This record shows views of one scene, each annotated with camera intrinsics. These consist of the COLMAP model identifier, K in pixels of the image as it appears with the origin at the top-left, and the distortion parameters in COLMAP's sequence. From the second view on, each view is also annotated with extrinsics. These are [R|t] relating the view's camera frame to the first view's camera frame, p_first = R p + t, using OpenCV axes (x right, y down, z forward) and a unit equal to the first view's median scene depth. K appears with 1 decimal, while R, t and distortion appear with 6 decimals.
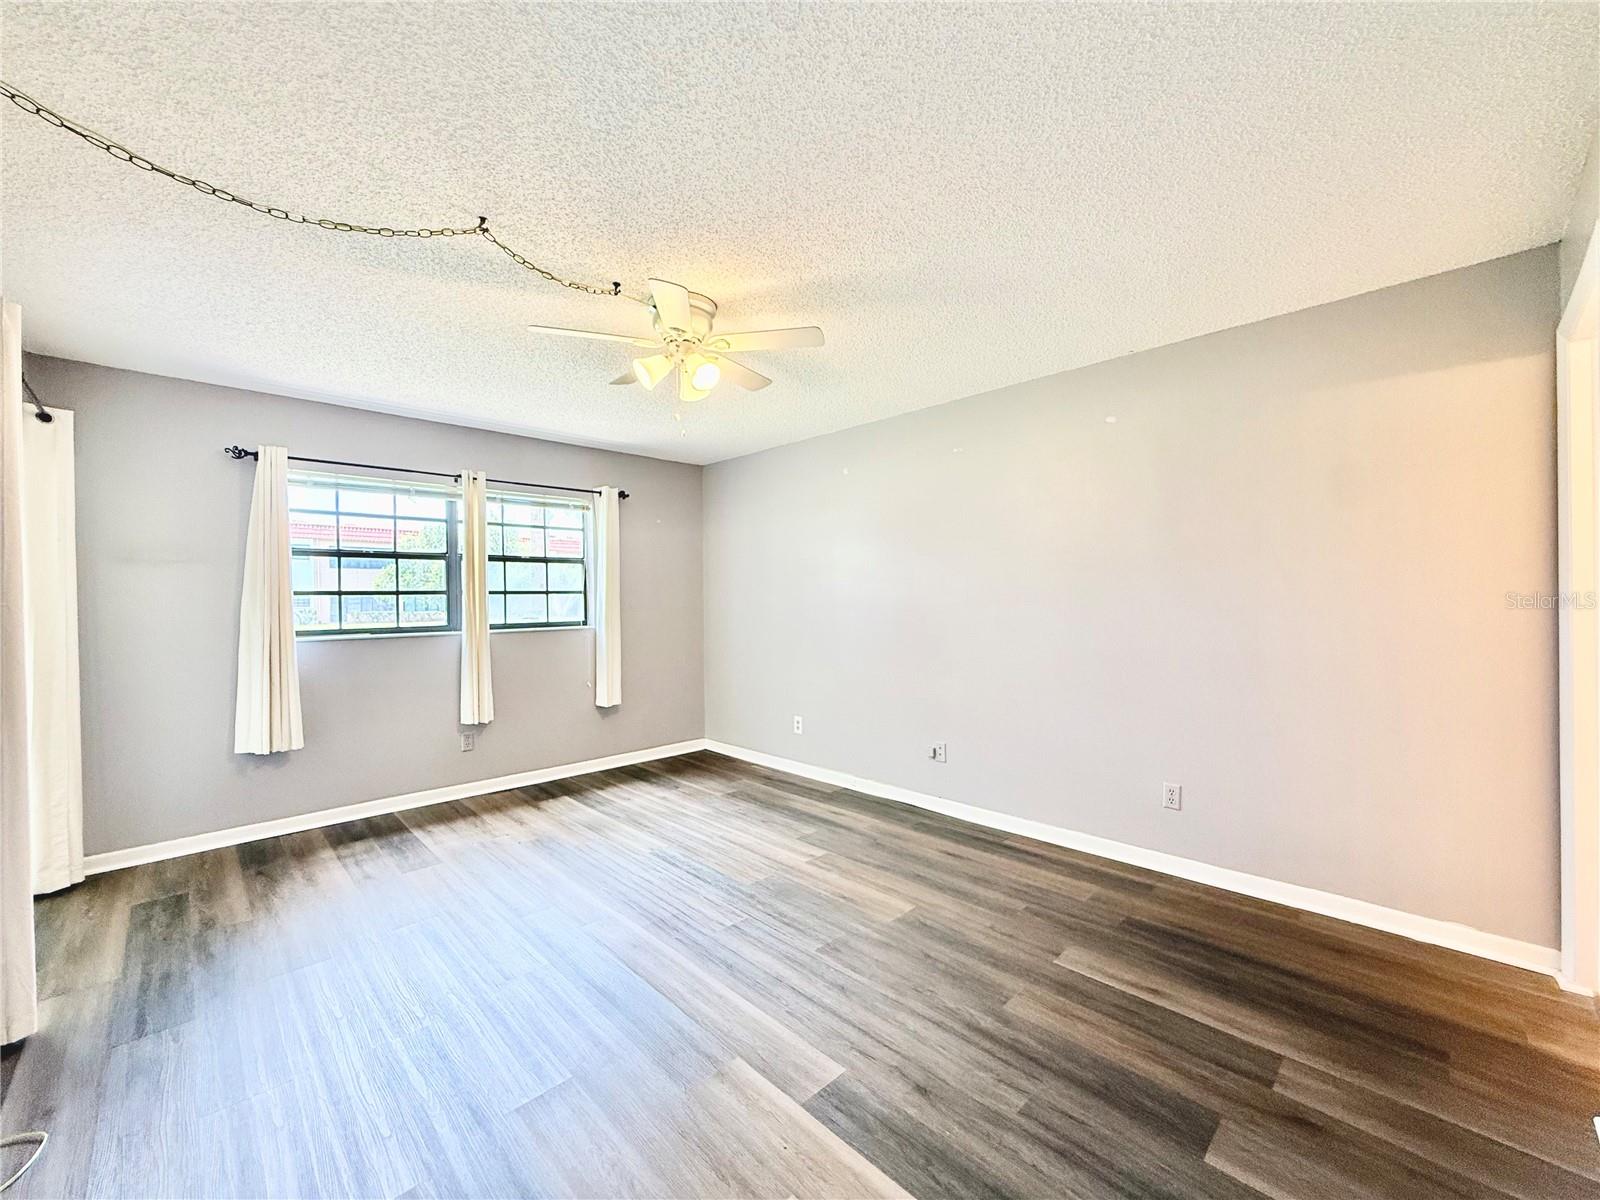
lens RADIAL K [[643.3, 0, 797.2], [0, 643.3, 606.4], [0, 0, 1]] dist [-0.000319, 0.000844]
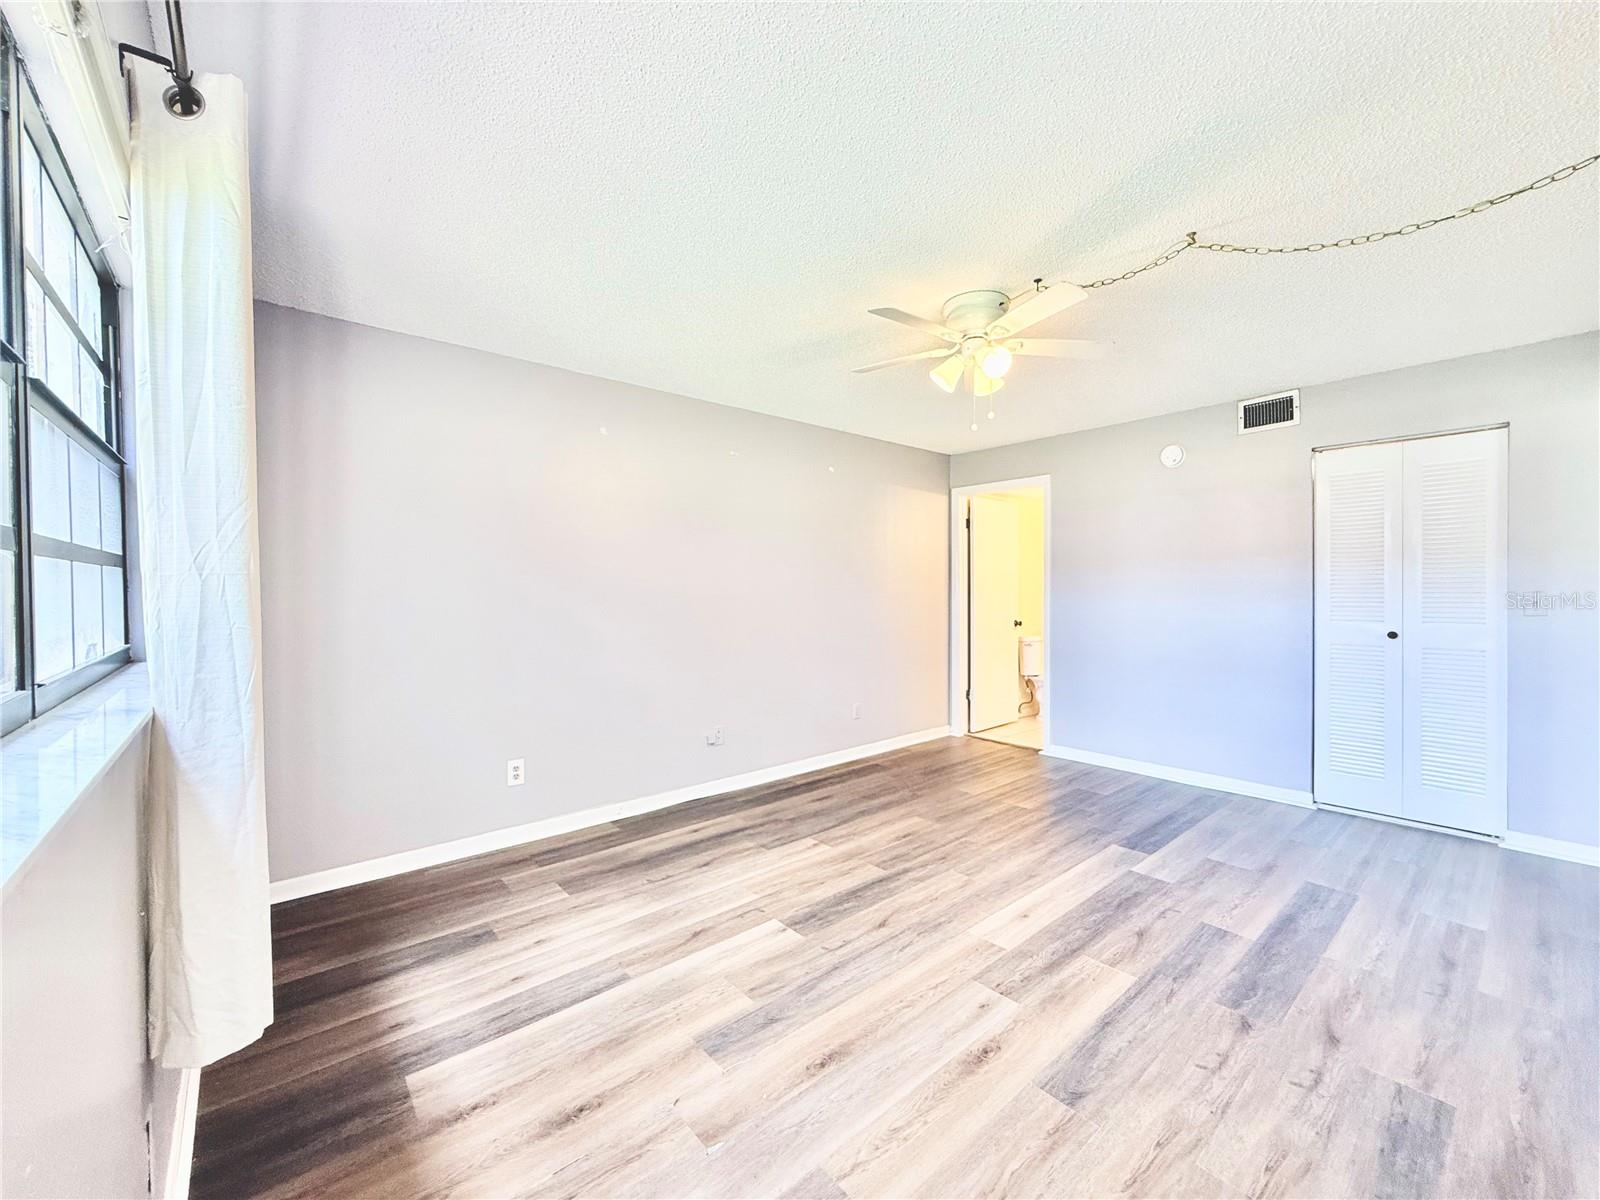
lens RADIAL K [[643.3, 0, 811.0], [0, 643.3, 603.0], [0, 0, 1]] dist [-0.000319, 0.000844]
pose [[0.048093, -0.013888, 0.998746, -1.048380], [0.008907, 0.999870, 0.013475, -0.004274], [-0.998803, 0.008247, 0.048210, 1.025903]]
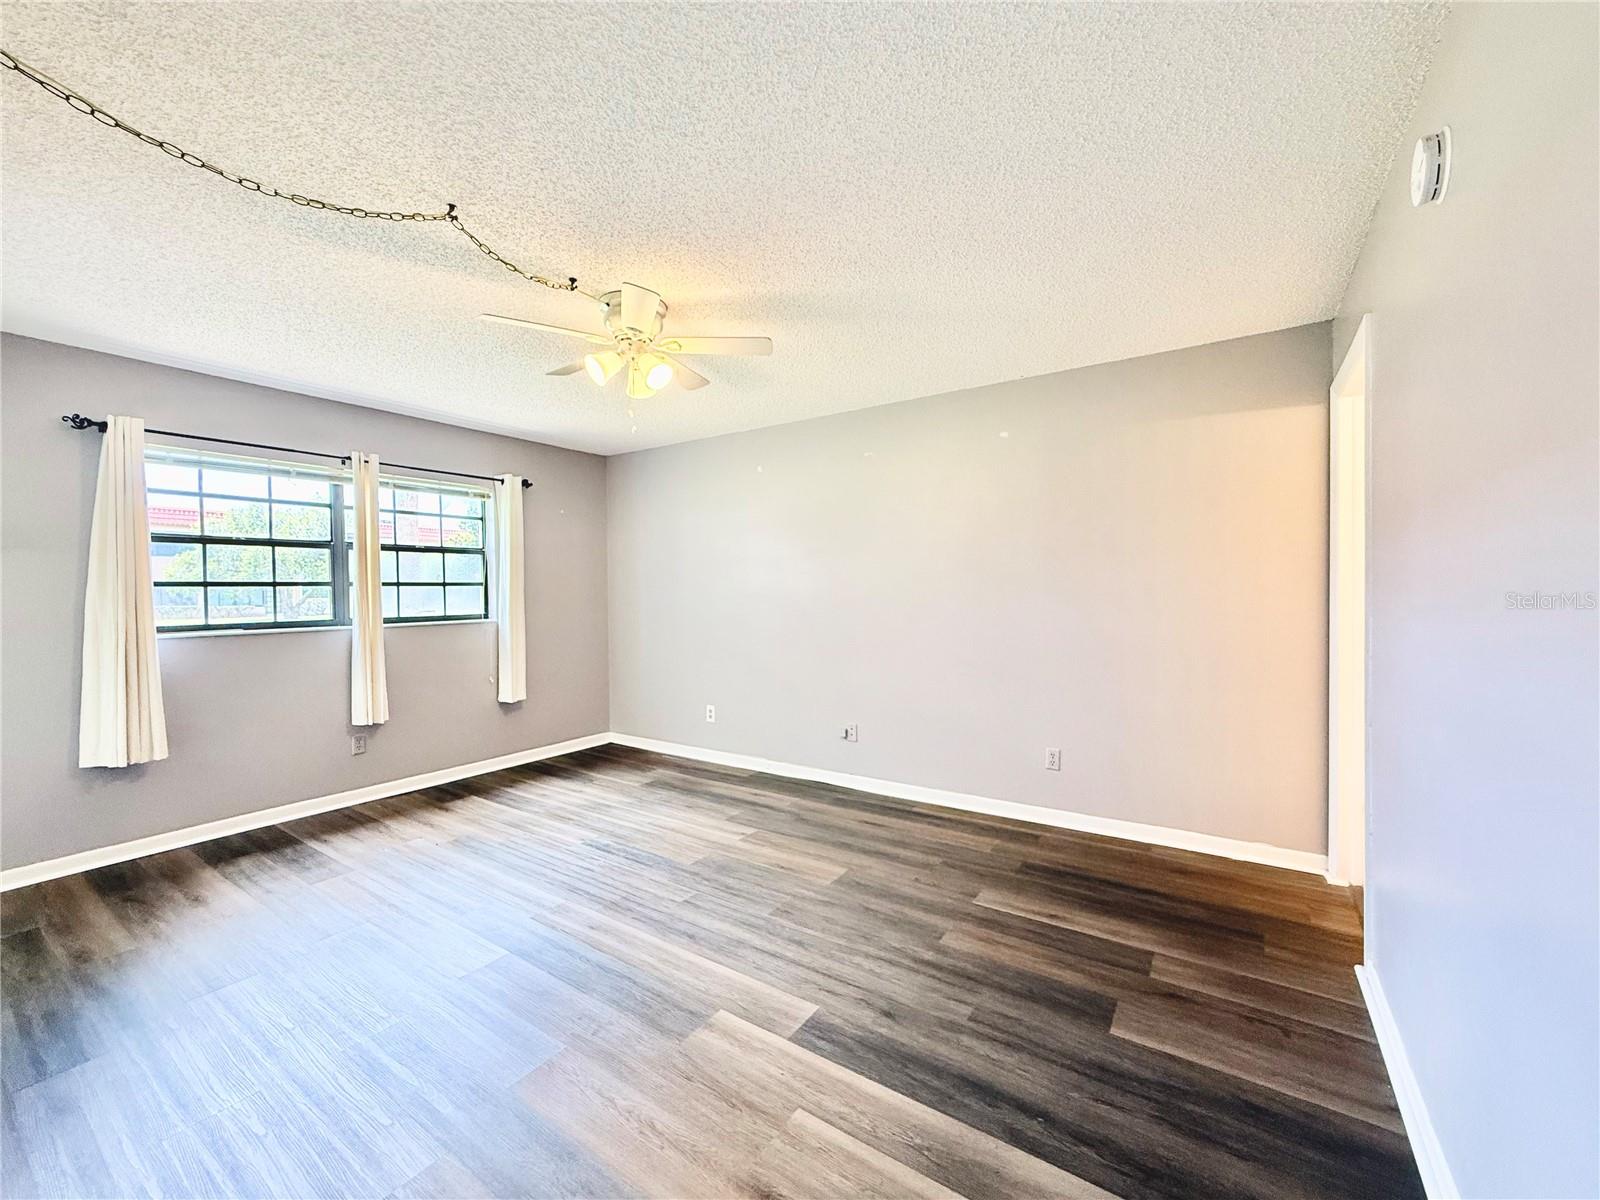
lens RADIAL K [[643.3, 0, 797.3], [0, 643.3, 607.3], [0, 0, 1]] dist [-0.000319, 0.000844]
pose [[0.979700, -0.004445, 0.200418, -0.107928], [0.001948, 0.999918, 0.012656, 0.002028], [-0.200458, -0.012009, 0.979629, -0.053076]]
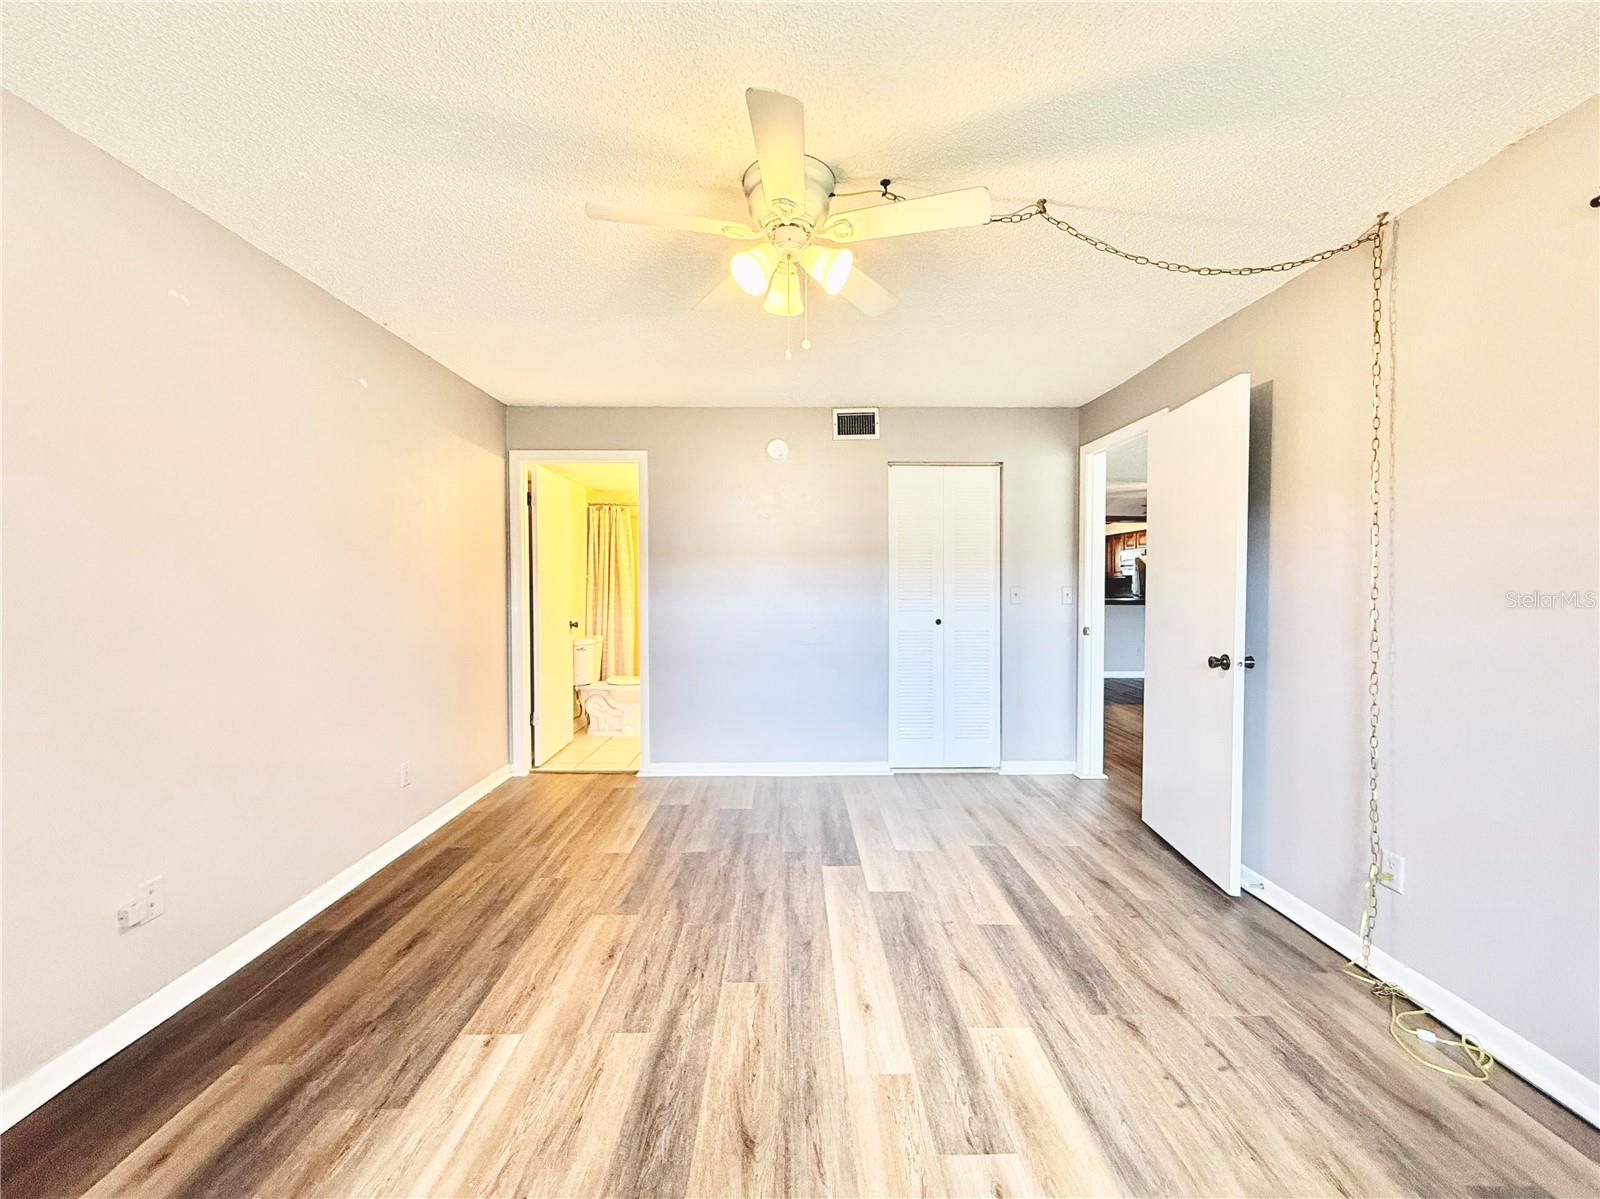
lens RADIAL K [[643.3, 0, 797.3], [0, 643.3, 602.0], [0, 0, 1]] dist [-0.000319, 0.000844]
pose [[-0.725048, -0.012792, 0.688579, -0.590757], [0.009022, 0.999565, 0.028068, -0.009007], [-0.688639, 0.026563, -0.724618, 1.298074]]
